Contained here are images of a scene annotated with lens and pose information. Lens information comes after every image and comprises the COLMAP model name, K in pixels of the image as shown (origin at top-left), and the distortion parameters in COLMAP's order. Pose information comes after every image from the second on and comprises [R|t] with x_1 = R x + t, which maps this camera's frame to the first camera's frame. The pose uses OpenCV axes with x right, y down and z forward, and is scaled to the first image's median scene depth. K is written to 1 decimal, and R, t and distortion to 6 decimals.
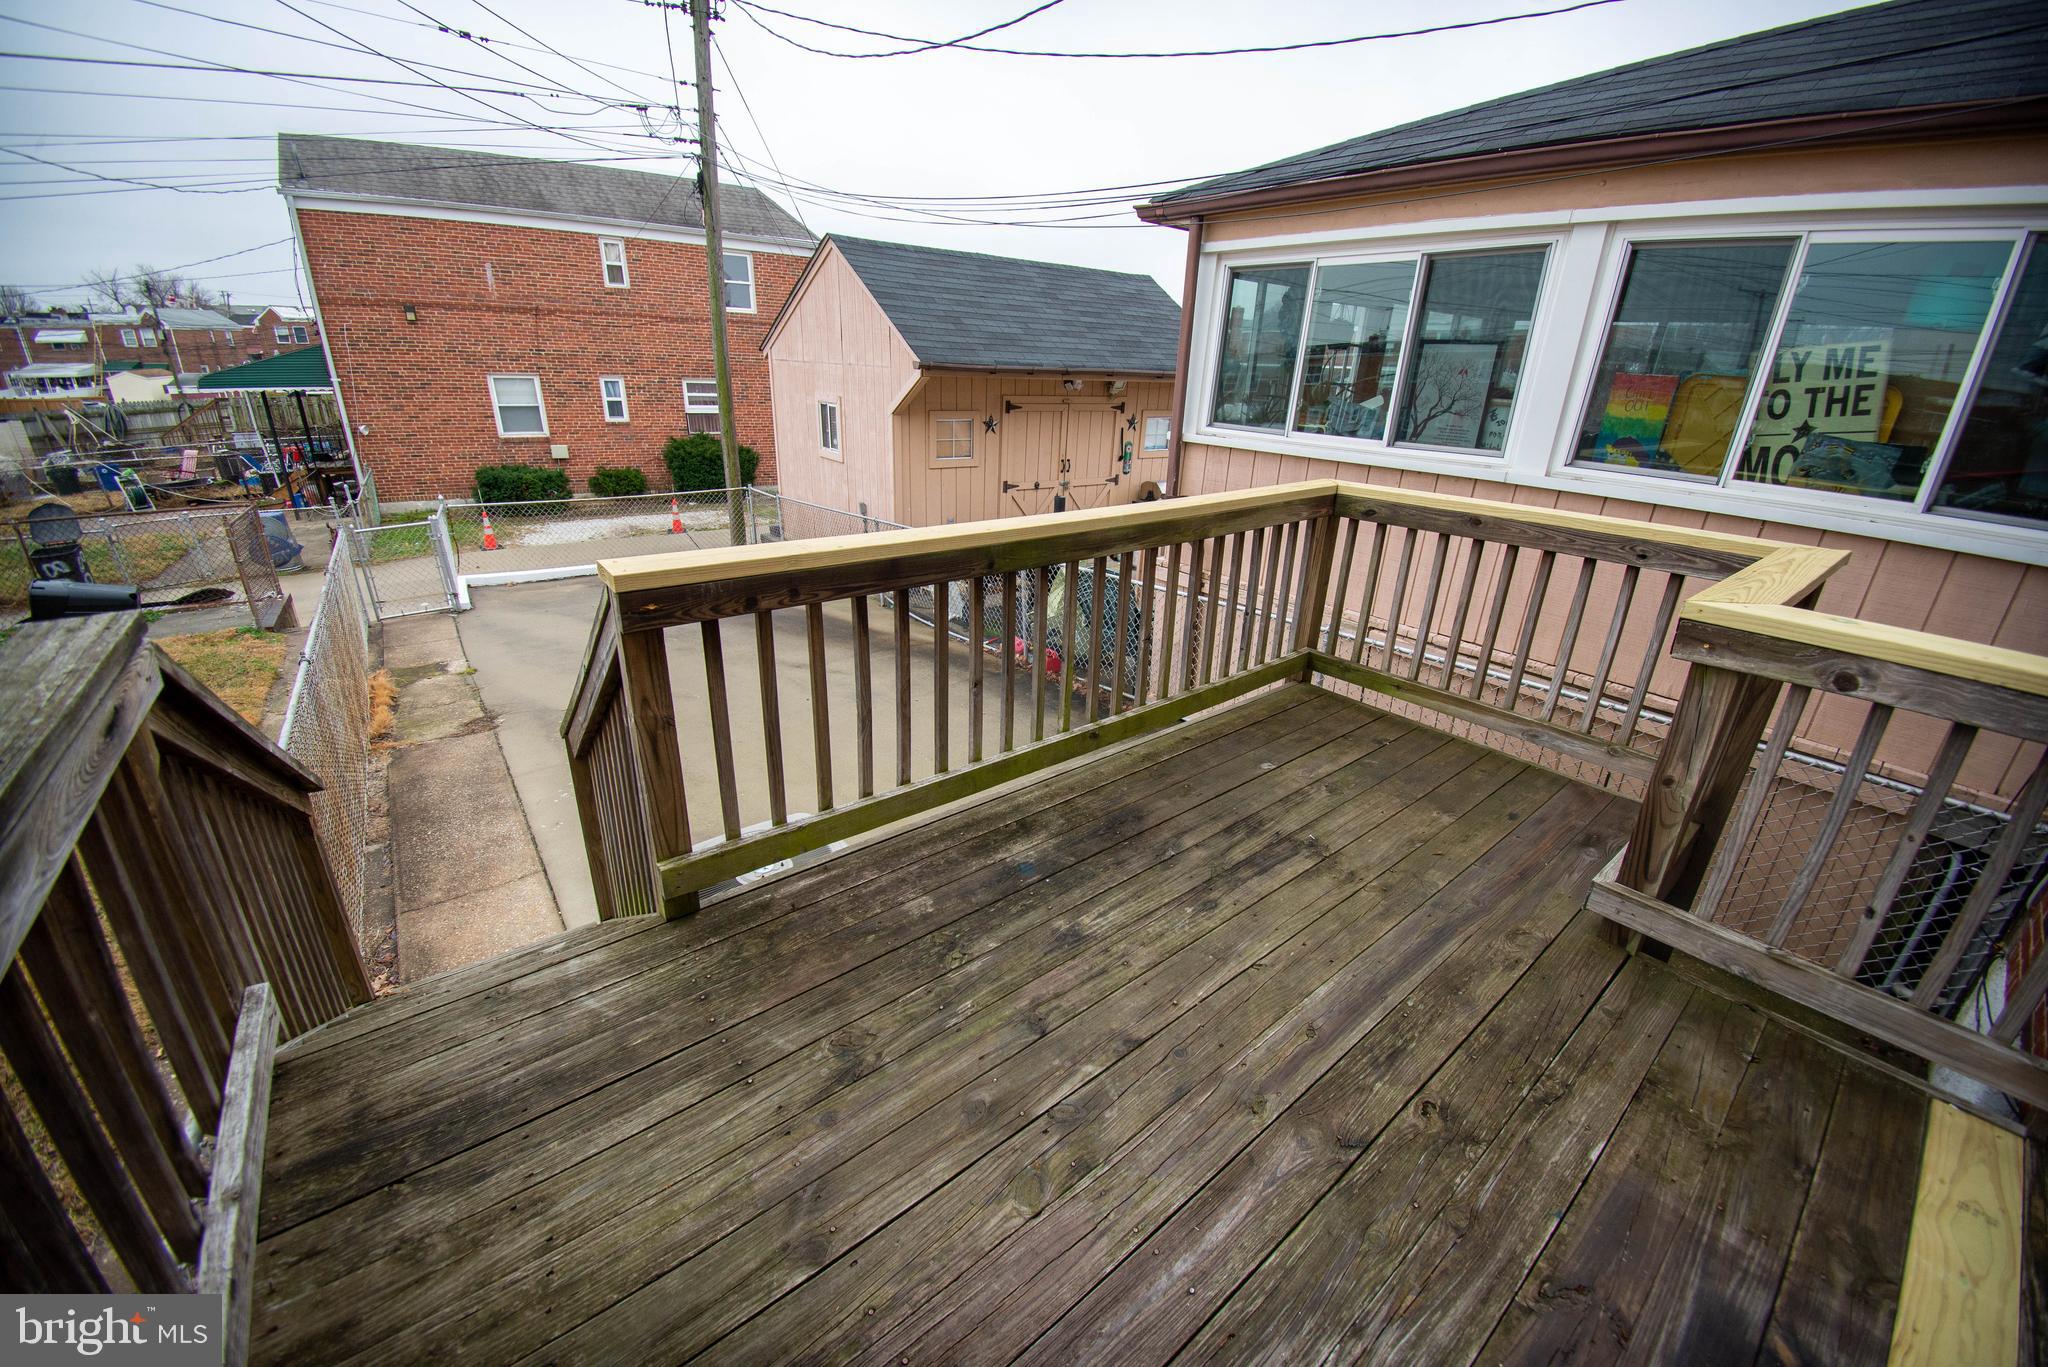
lens RADIAL K [[769.4, 0, 1037.1], [0, 769.4, 684.5], [0, 0, 1]] dist [0.005208, -0.017178]
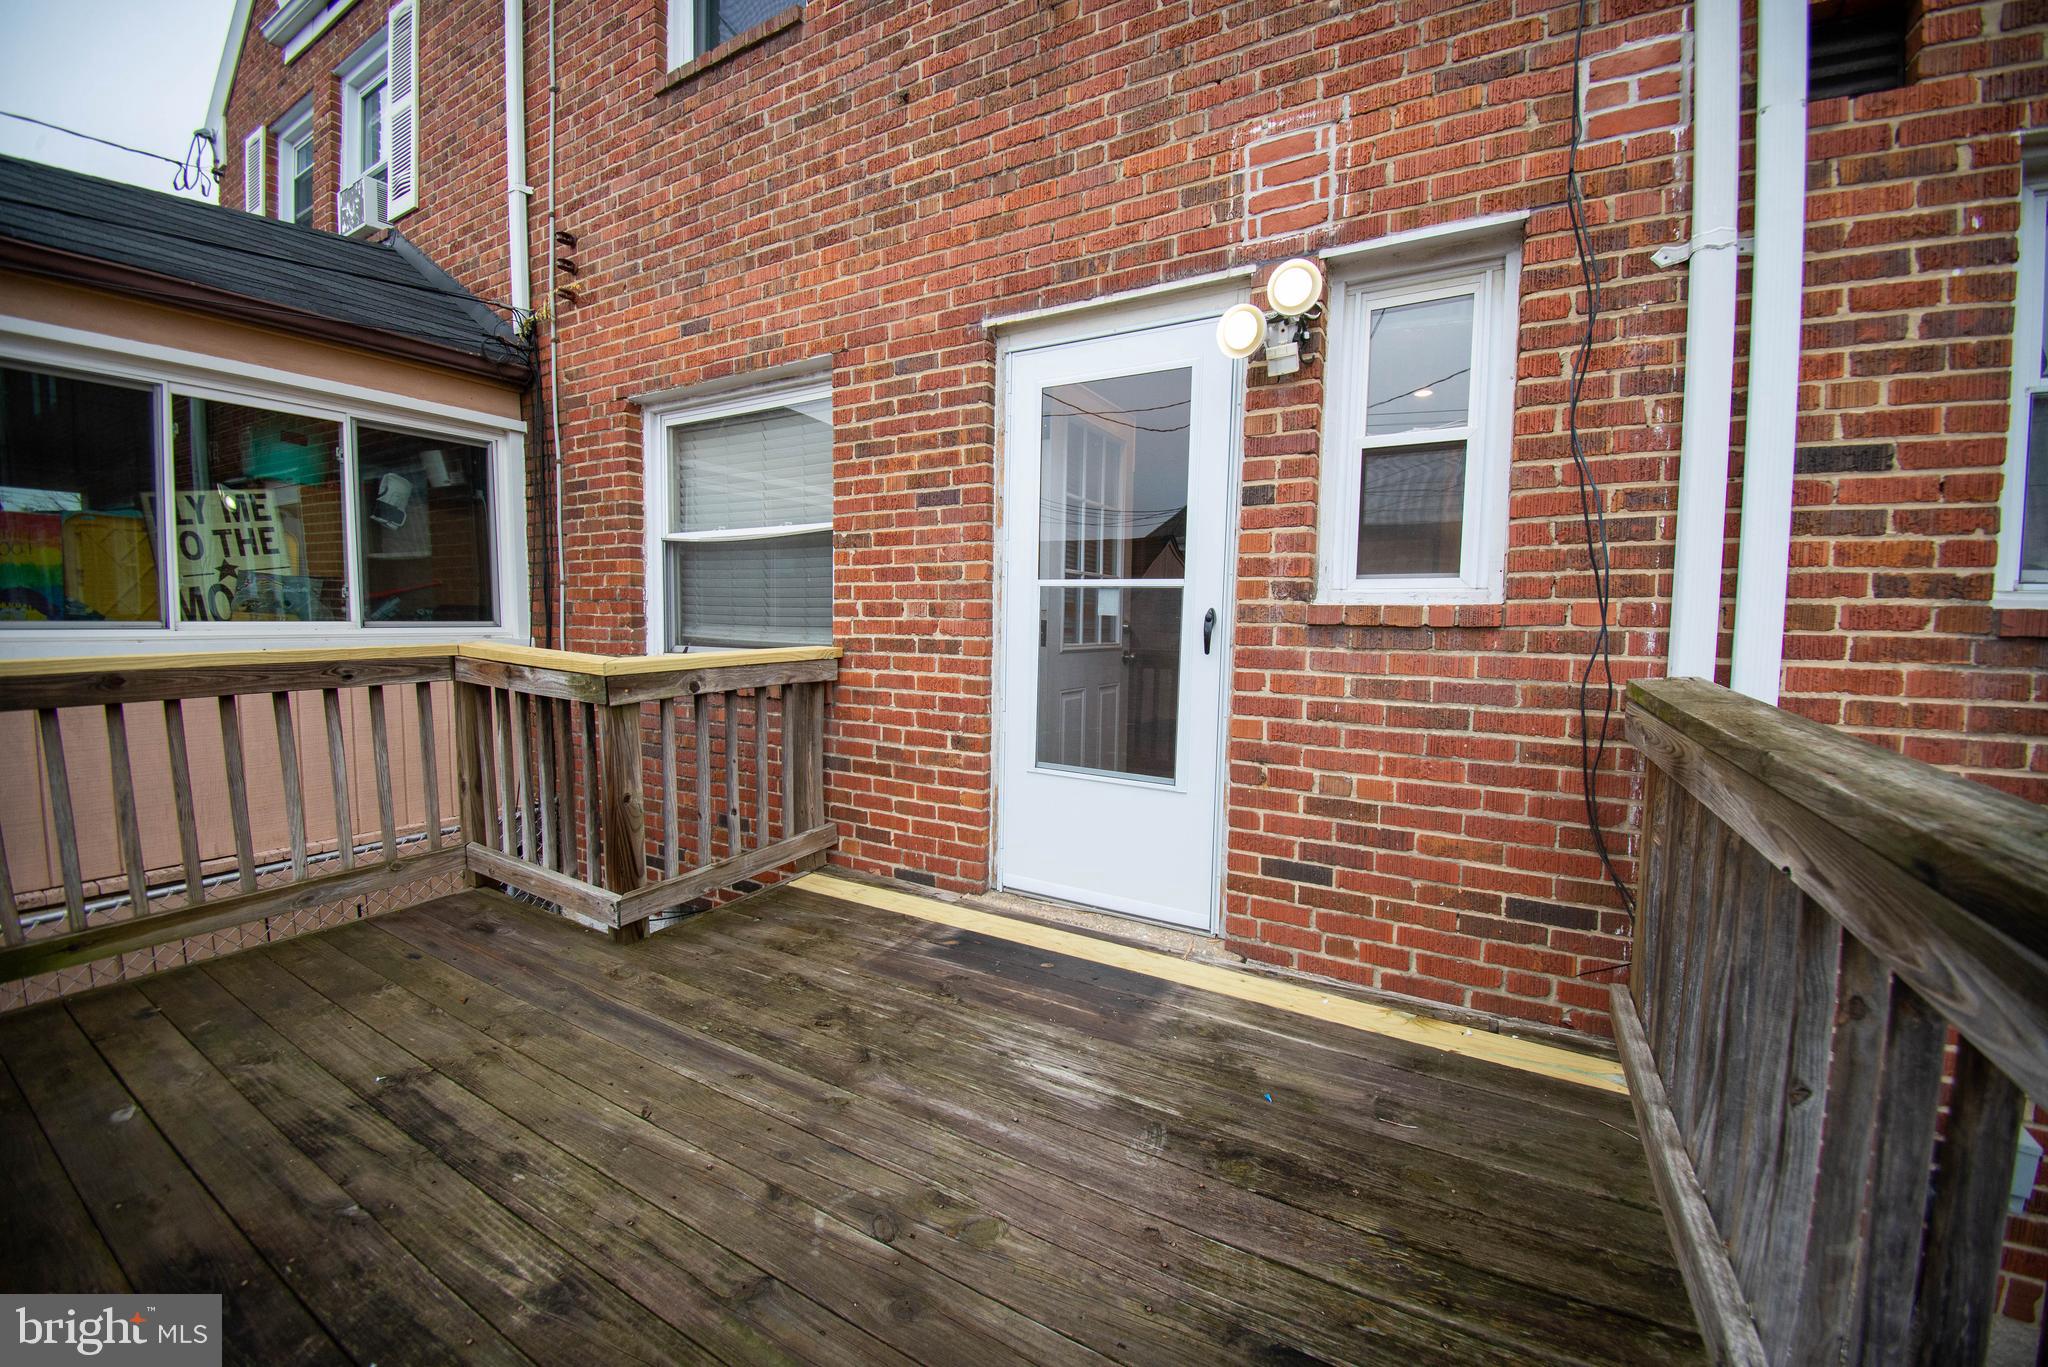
lens RADIAL K [[804.9, 0, 1007.8], [0, 804.9, 691.9], [0, 0, 1]] dist [-0.000696, -0.014677]
pose [[-0.352658, -0.124241, 0.927468, -0.441672], [0.330631, 0.910672, 0.247709, -0.109450], [-0.875395, 0.394006, -0.280077, 0.484695]]
